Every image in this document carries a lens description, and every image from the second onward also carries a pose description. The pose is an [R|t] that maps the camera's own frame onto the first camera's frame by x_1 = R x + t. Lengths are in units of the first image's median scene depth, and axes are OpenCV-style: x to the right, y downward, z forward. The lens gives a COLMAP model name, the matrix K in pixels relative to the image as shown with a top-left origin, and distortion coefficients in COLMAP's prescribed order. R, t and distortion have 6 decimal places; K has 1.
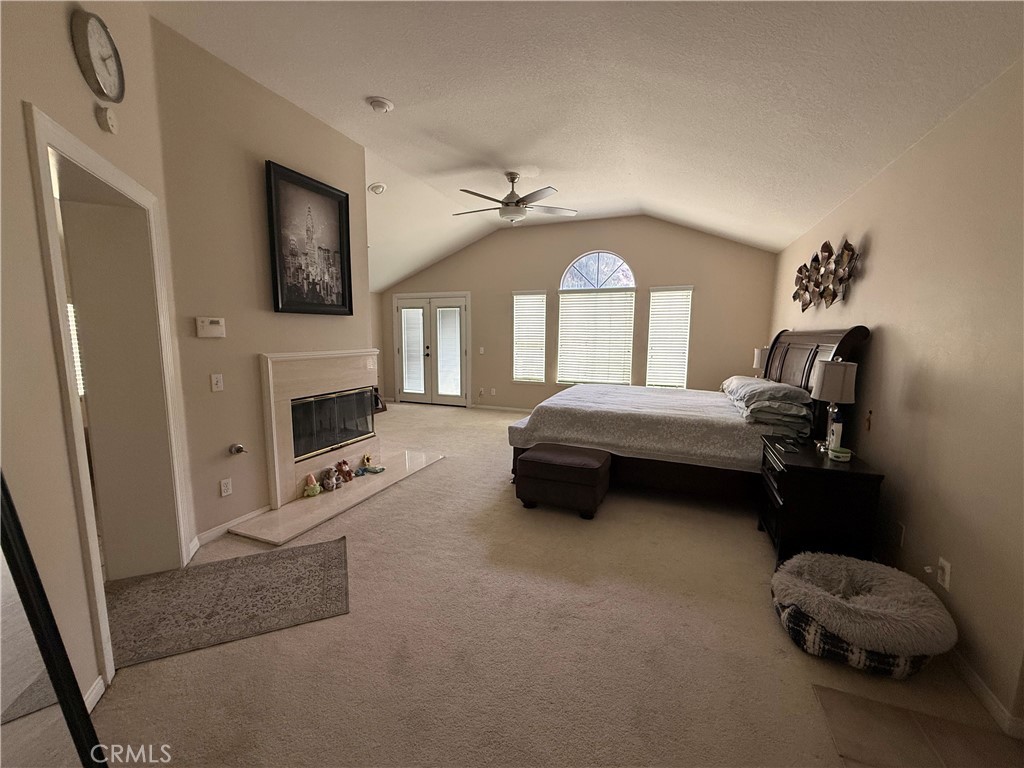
lens RADIAL K [[406.5, 0, 517.0], [0, 406.5, 385.1], [0, 0, 1]] dist [0.000772, 0.000014]
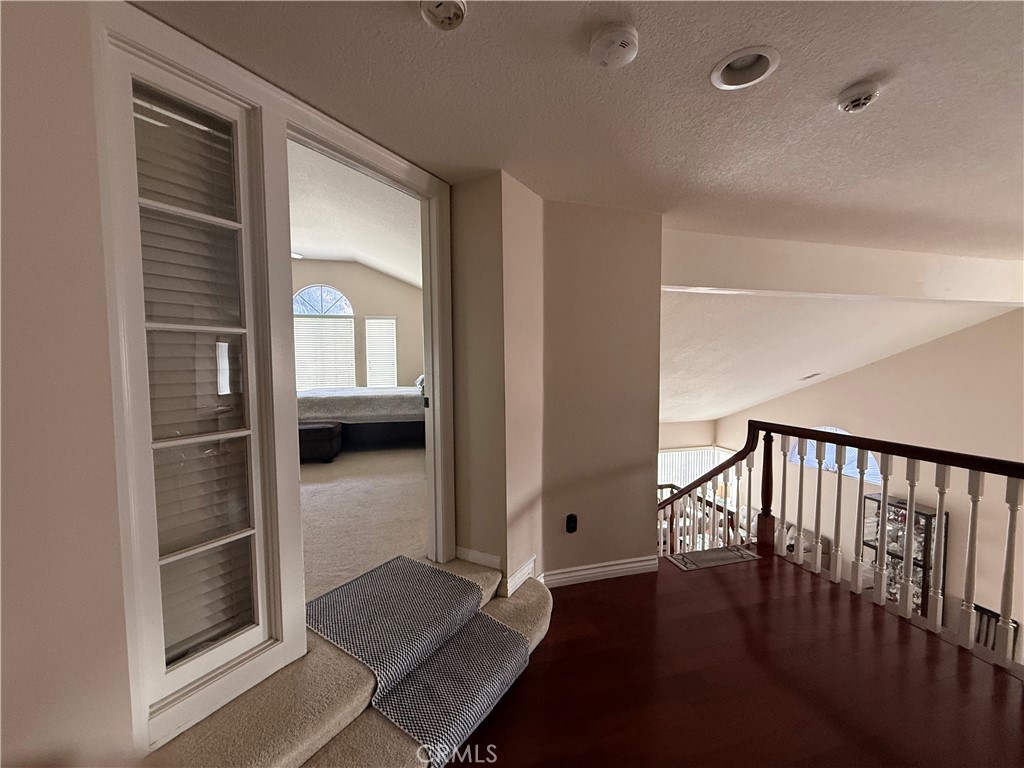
lens RADIAL K [[406.5, 0, 517.0], [0, 406.5, 385.1], [0, 0, 1]] dist [0.000772, 0.000014]
pose [[0.803042, -0.047703, 0.594011, -0.084032], [0.089336, 0.995163, -0.040855, 0.092459], [-0.589189, 0.085875, 0.803419, -0.379616]]
